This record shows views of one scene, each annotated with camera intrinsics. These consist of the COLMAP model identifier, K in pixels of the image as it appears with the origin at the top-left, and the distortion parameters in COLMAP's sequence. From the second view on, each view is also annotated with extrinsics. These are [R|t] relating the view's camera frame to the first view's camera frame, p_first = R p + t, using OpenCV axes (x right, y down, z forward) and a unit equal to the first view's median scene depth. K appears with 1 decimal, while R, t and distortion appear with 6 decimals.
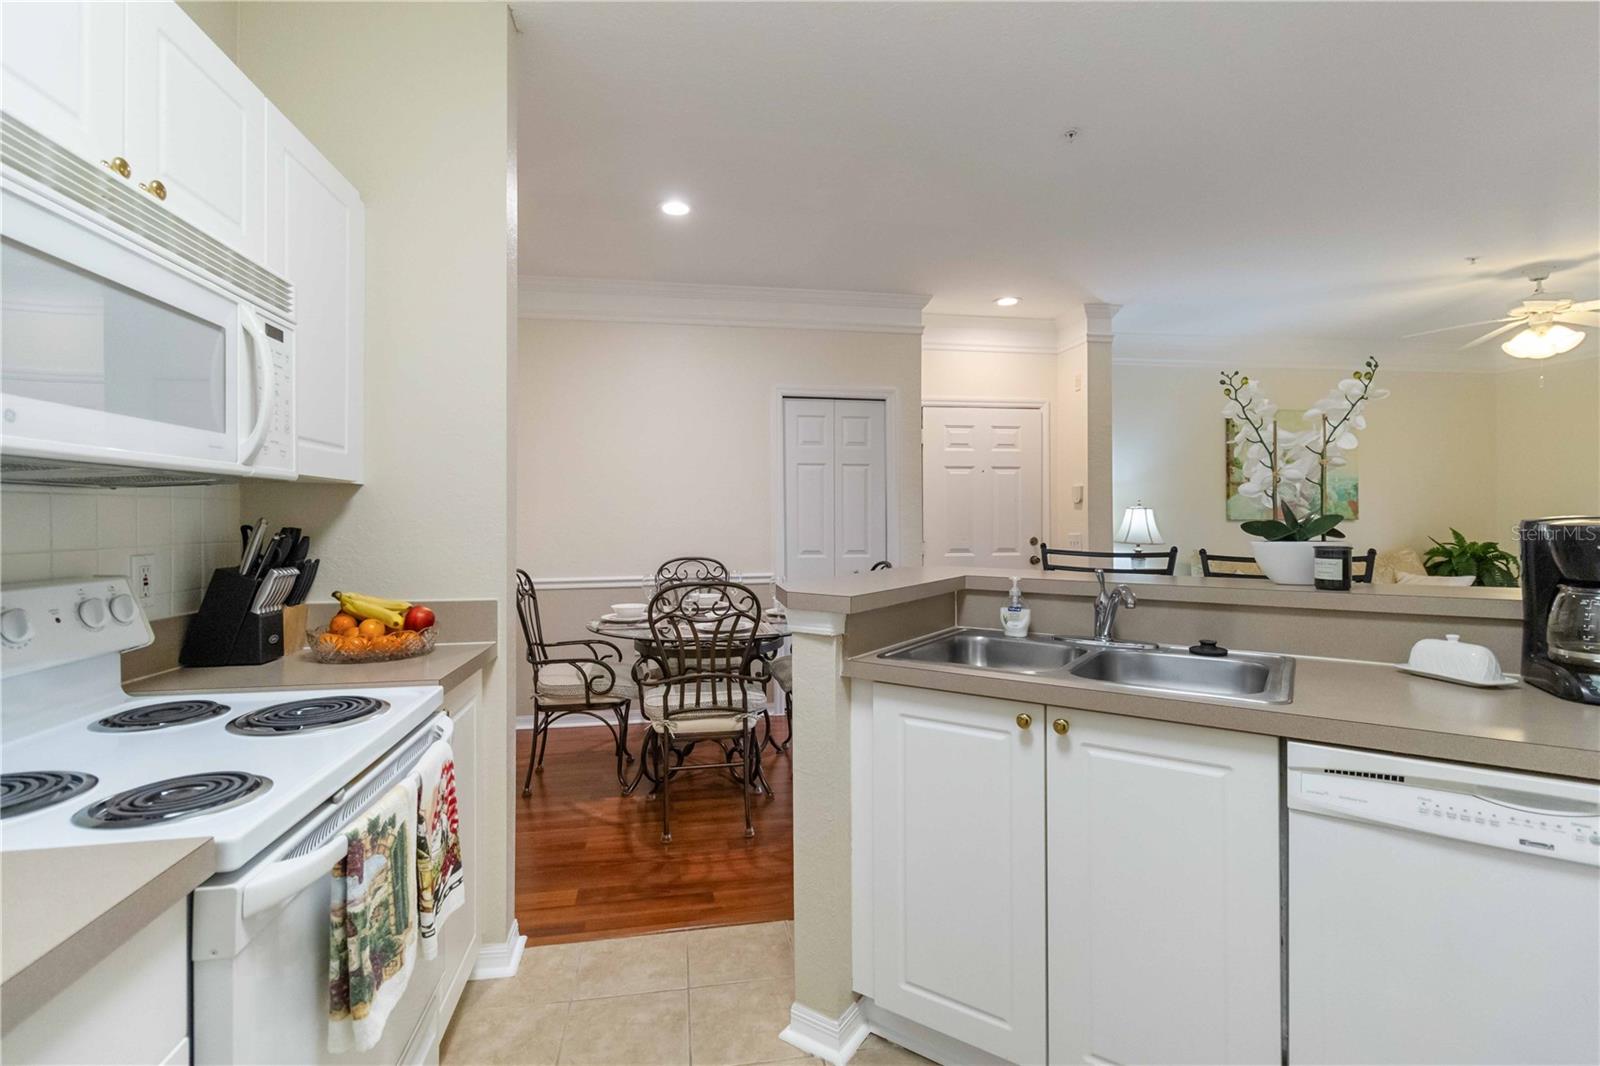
lens RADIAL K [[747.5, 0, 794.3], [0, 747.5, 513.0], [0, 0, 1]] dist [0.000371, 0.000815]
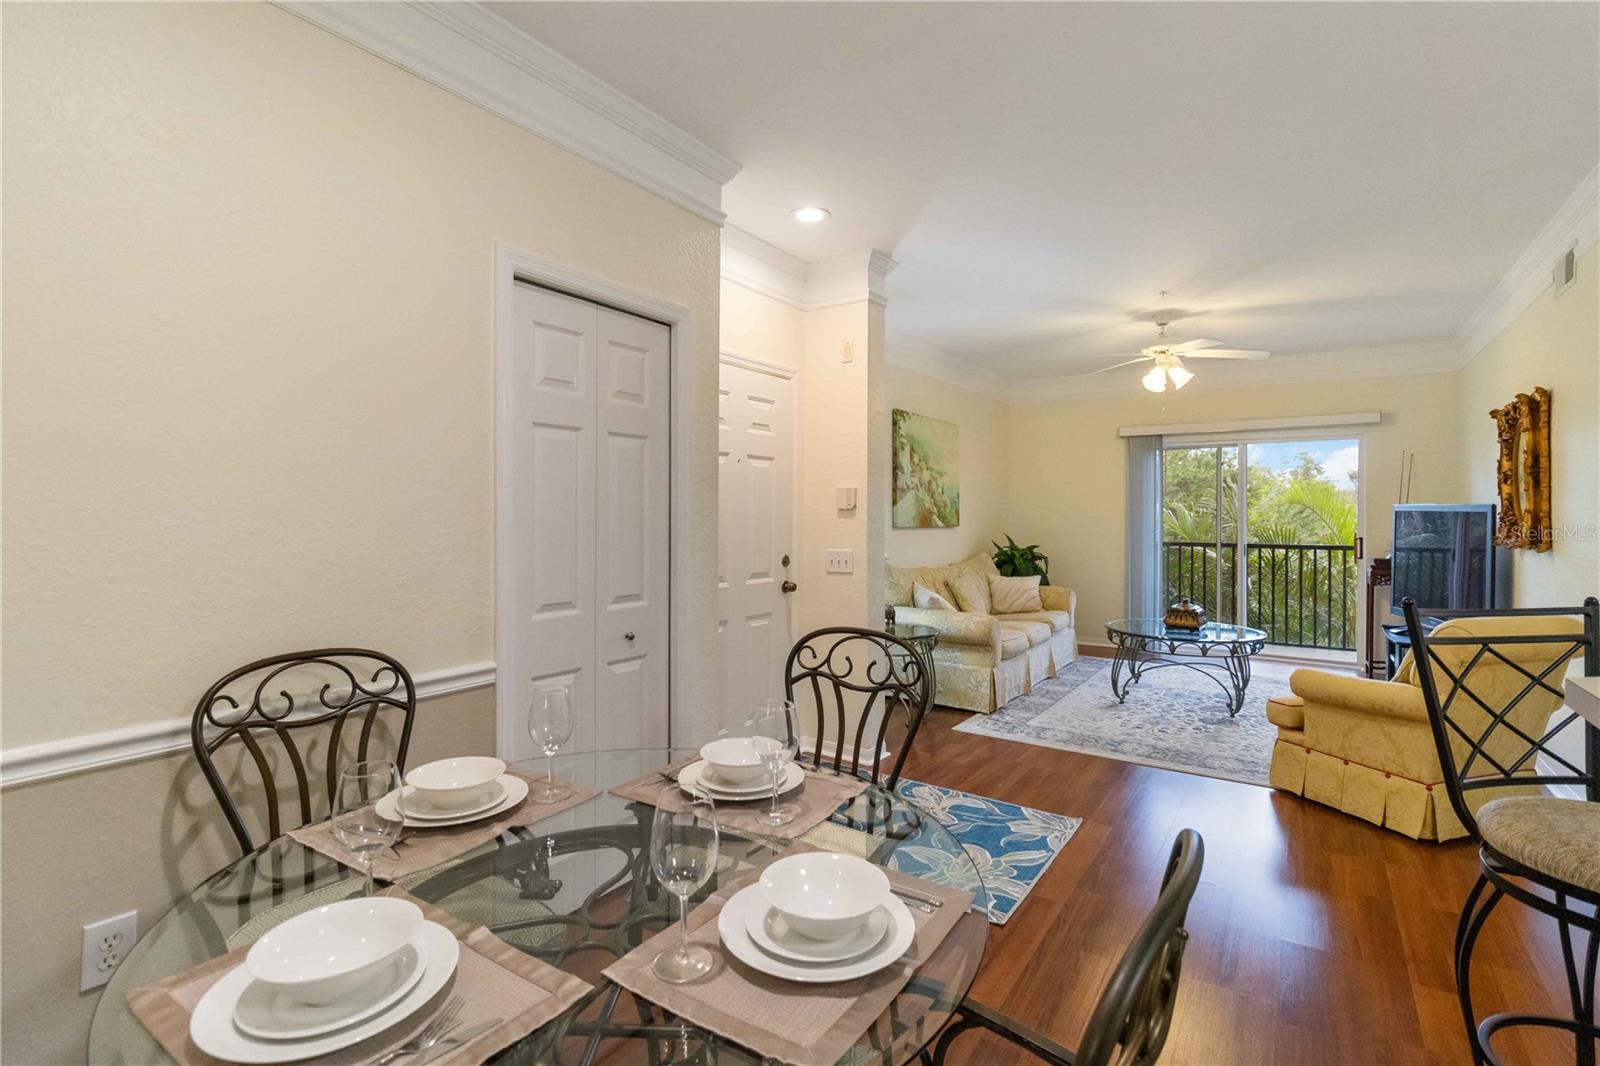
lens RADIAL K [[747.5, 0, 794.7], [0, 747.5, 518.2], [0, 0, 1]] dist [0.000371, 0.000815]
pose [[0.699535, 0.002218, 0.714594, -0.198378], [-0.009596, 0.999934, 0.006290, -0.009082], [-0.714533, -0.011257, 0.699511, 0.494398]]
